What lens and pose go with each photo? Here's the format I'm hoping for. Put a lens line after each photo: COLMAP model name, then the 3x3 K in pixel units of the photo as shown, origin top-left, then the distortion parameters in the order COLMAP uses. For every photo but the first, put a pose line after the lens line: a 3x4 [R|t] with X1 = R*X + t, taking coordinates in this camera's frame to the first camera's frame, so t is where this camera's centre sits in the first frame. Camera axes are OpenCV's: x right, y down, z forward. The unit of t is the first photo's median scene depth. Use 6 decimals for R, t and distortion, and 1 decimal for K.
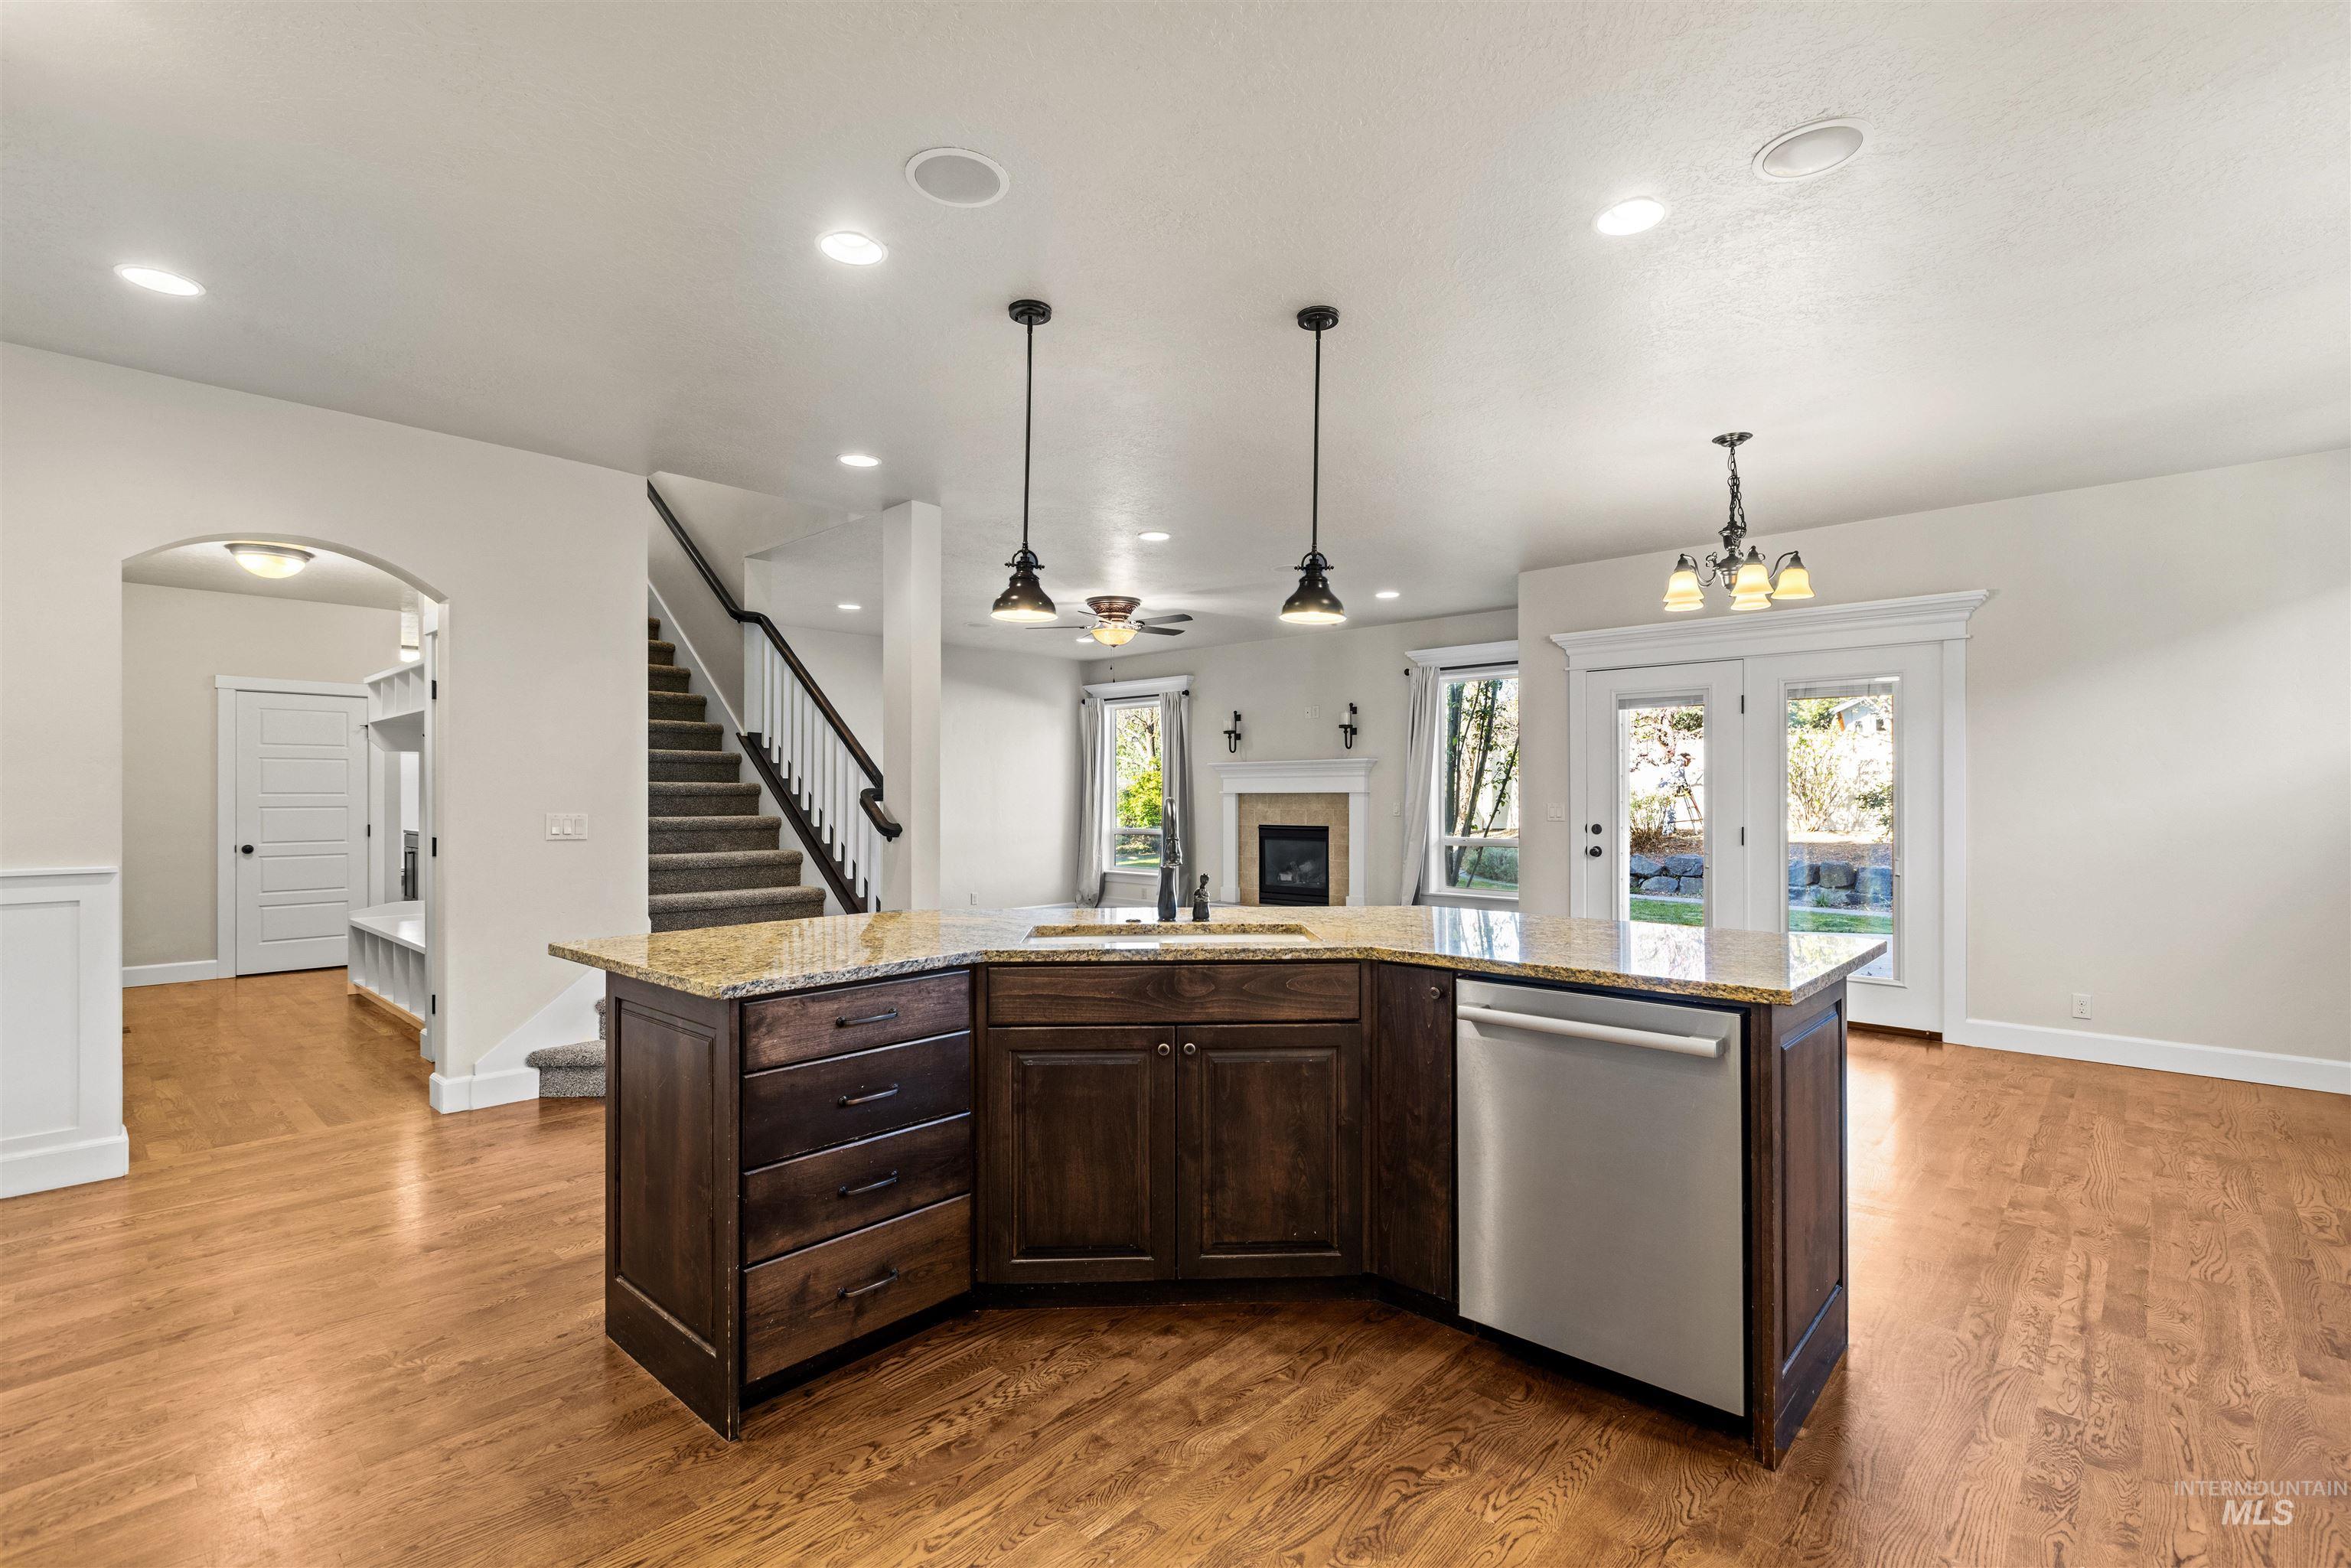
lens RADIAL K [[1048.9, 0, 1182.1], [0, 1048.9, 787.1], [0, 0, 1]] dist [-0.002547, 0.000823]
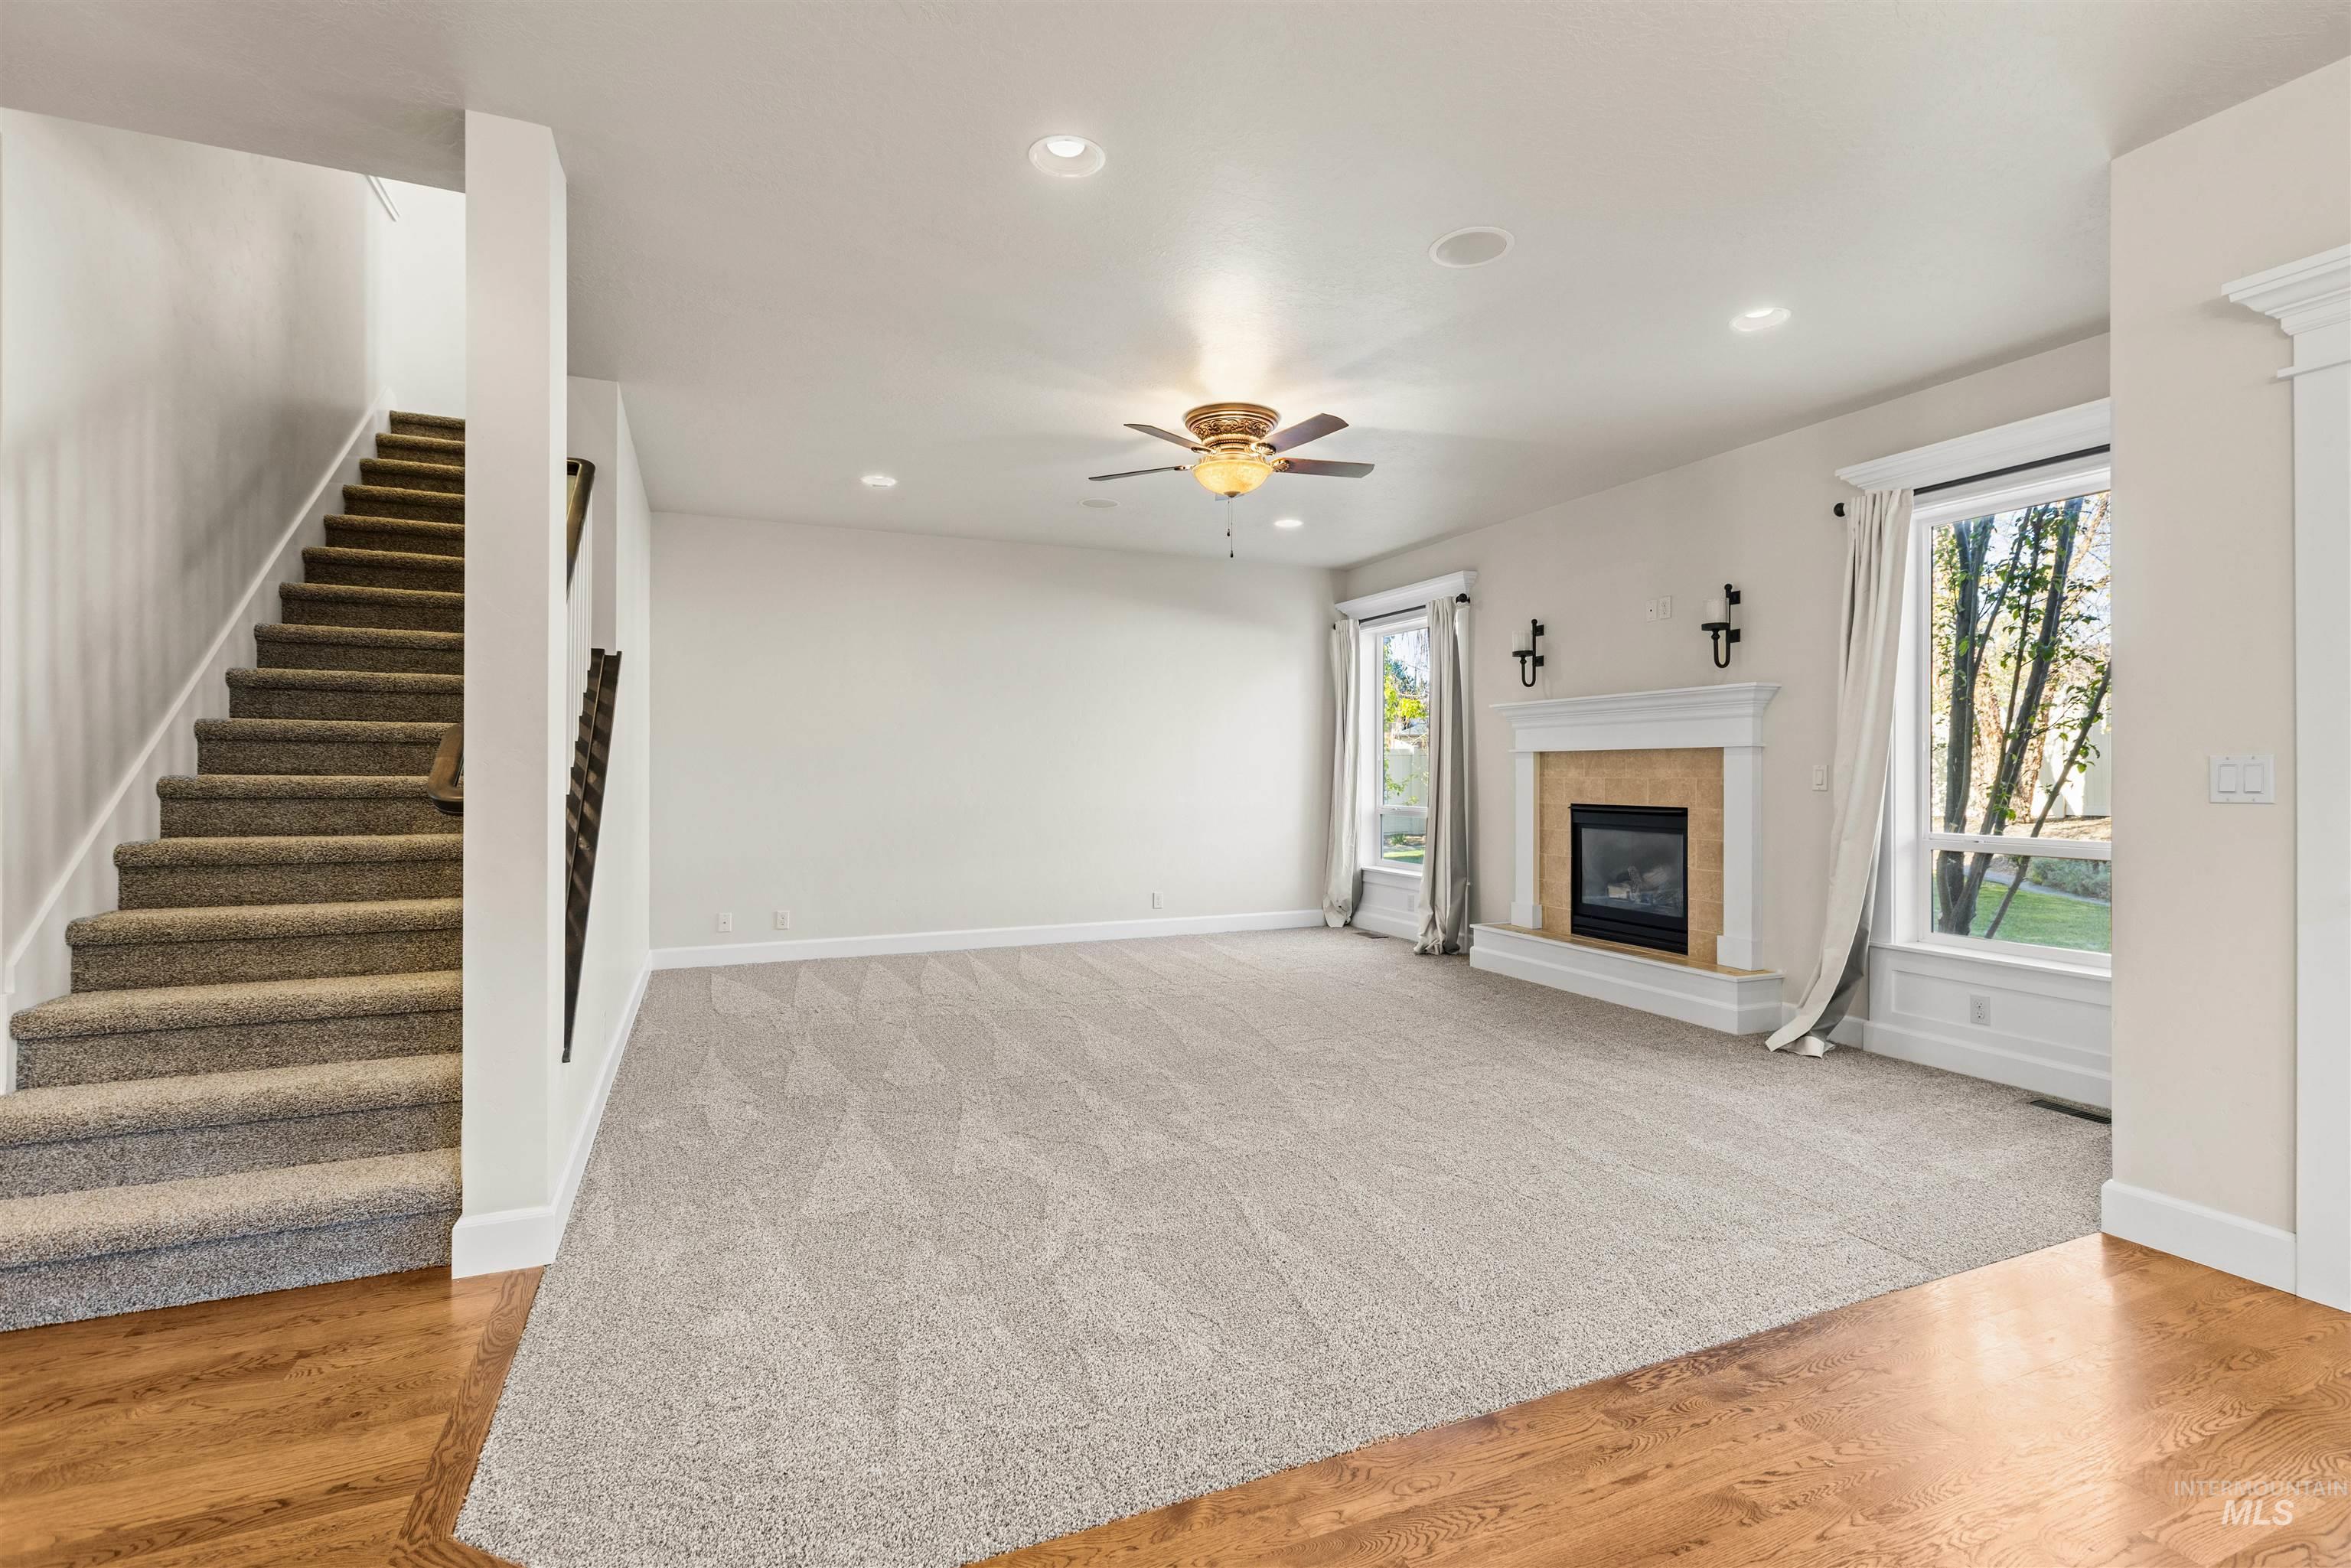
lens RADIAL K [[1048.9, 0, 1166.1], [0, 1048.9, 761.9], [0, 0, 1]] dist [-0.002547, 0.000823]
pose [[0.907050, -0.001826, -0.421018, 0.118153], [0.001335, 0.999998, -0.001461, 0.012818], [0.421020, 0.000763, 0.907051, 0.357578]]
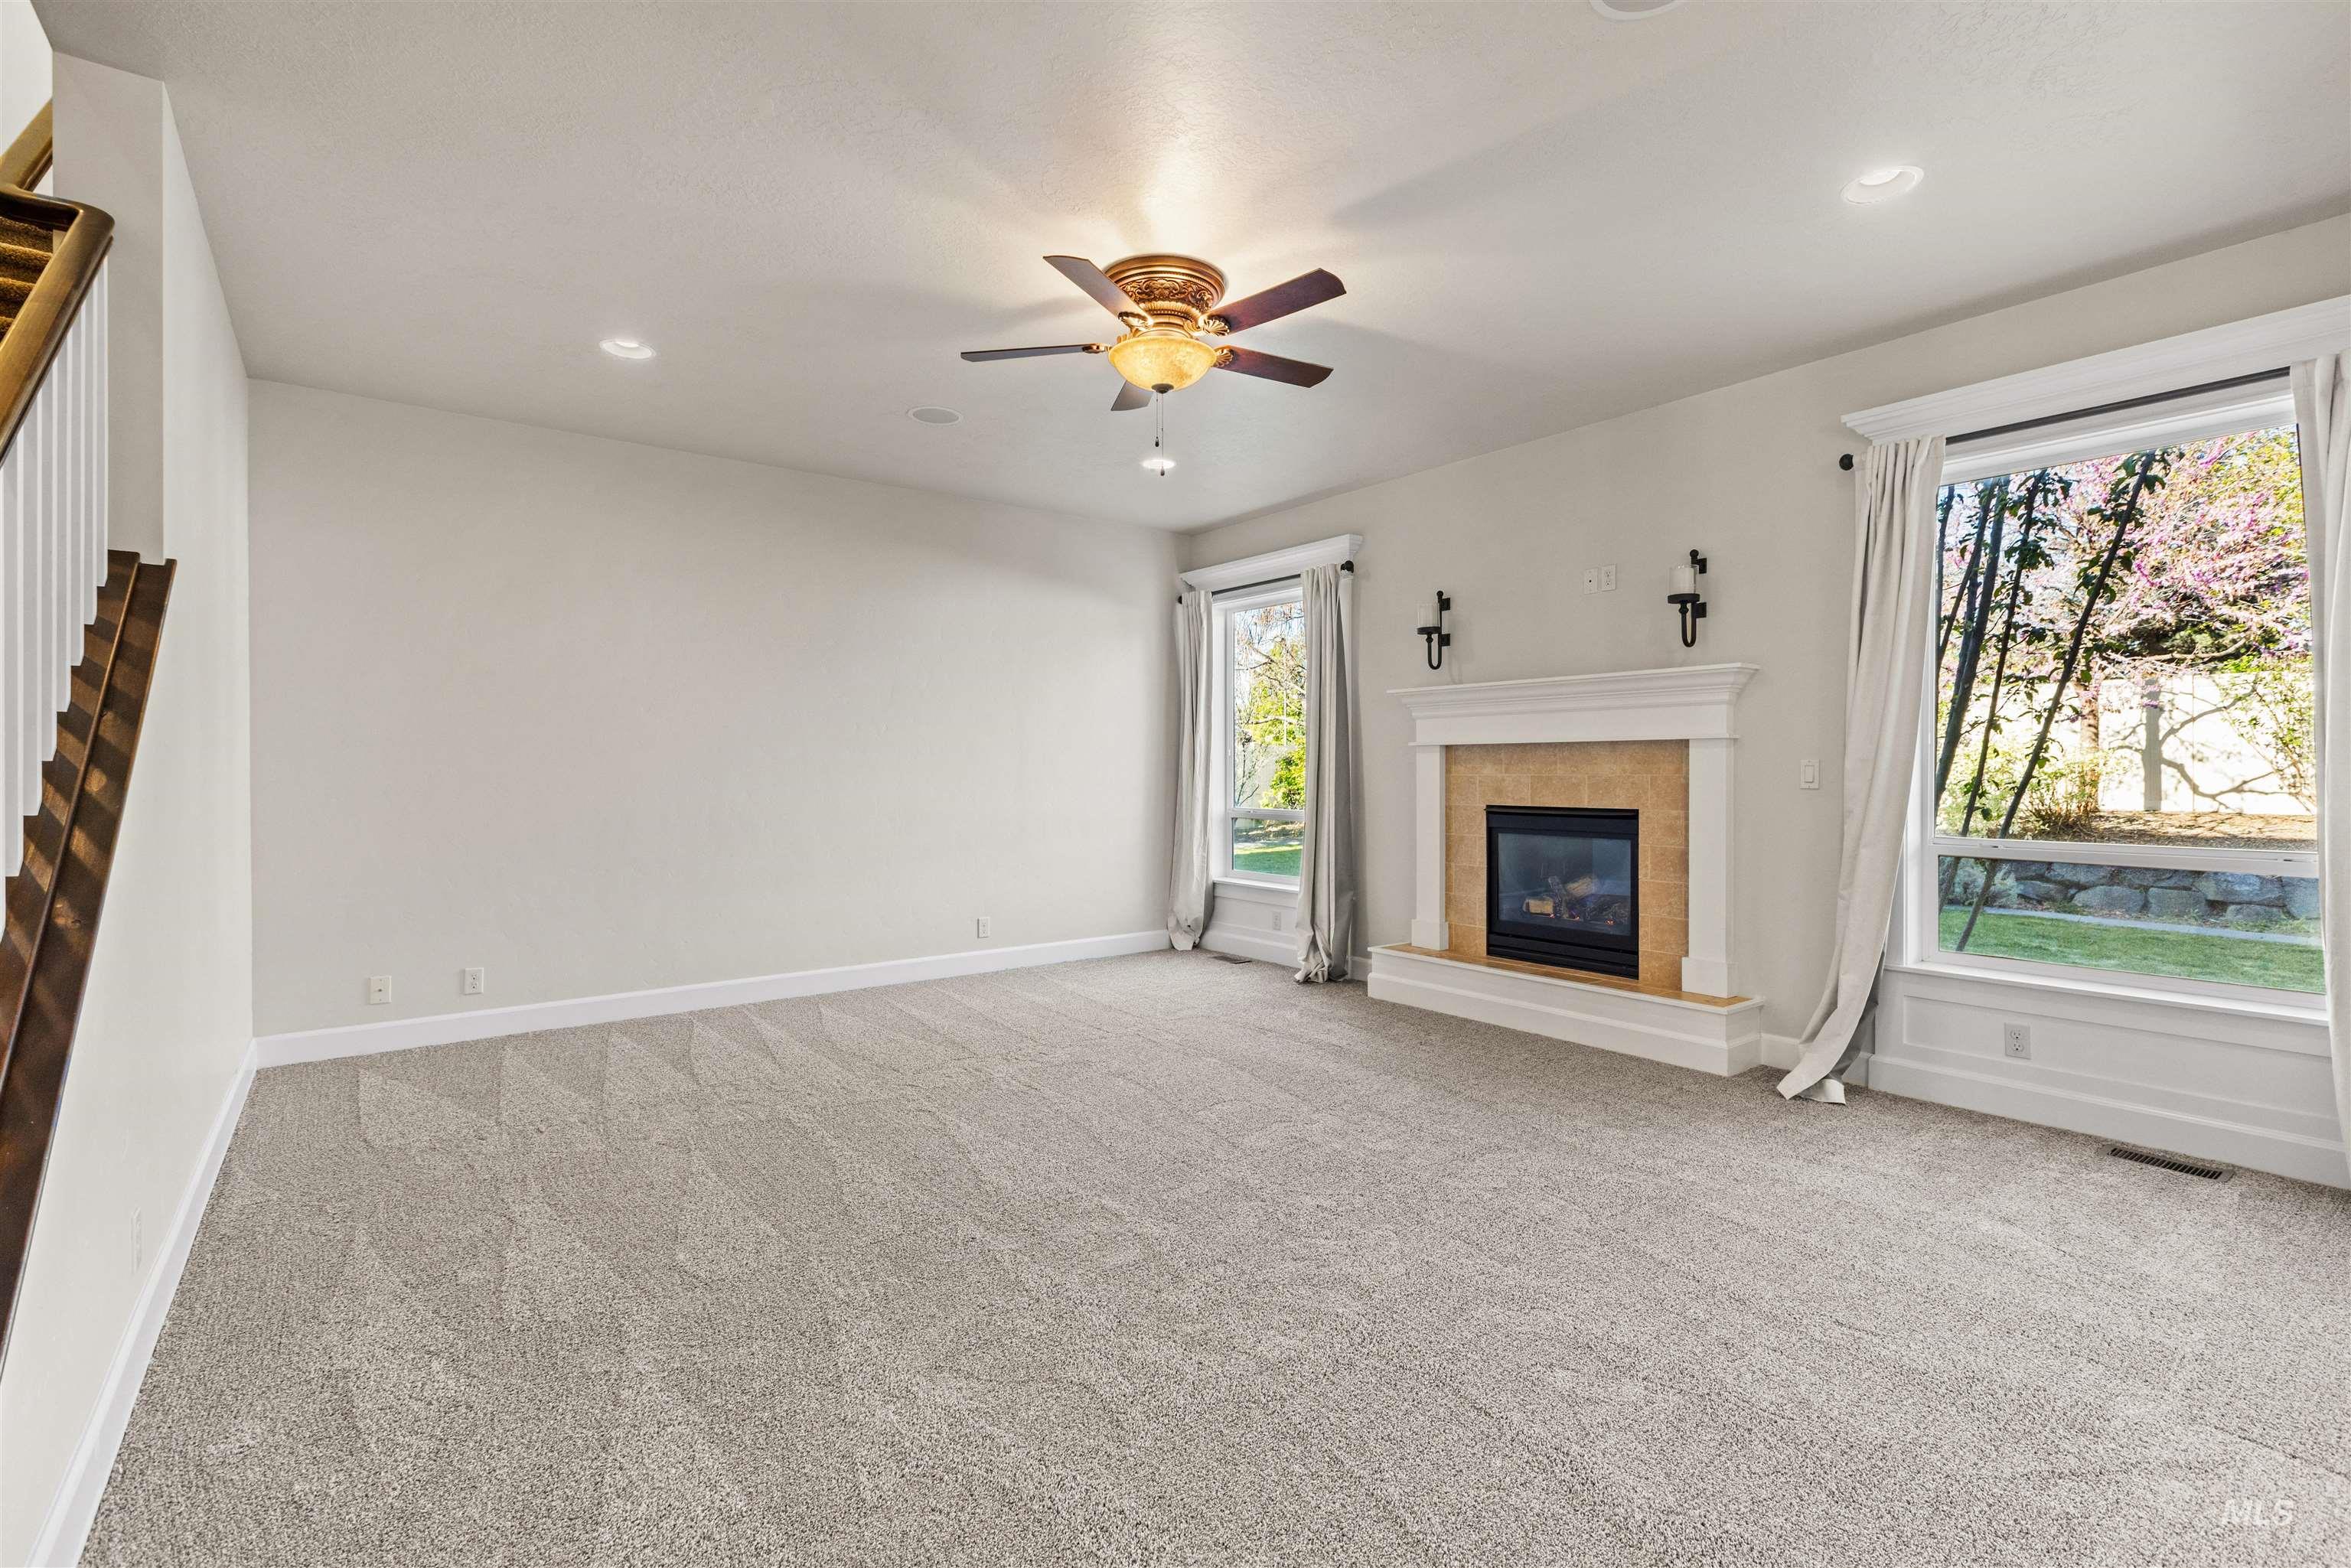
lens RADIAL K [[1074.2, 0, 1140.5], [0, 1074.2, 775.7], [0, 0, 1]] dist [0.001290, -0.001681]
pose [[0.977311, 0.001591, -0.211803, 0.018494], [0.001450, 0.999898, 0.014200, 0.013918], [0.211804, -0.014185, 0.977209, 0.446304]]
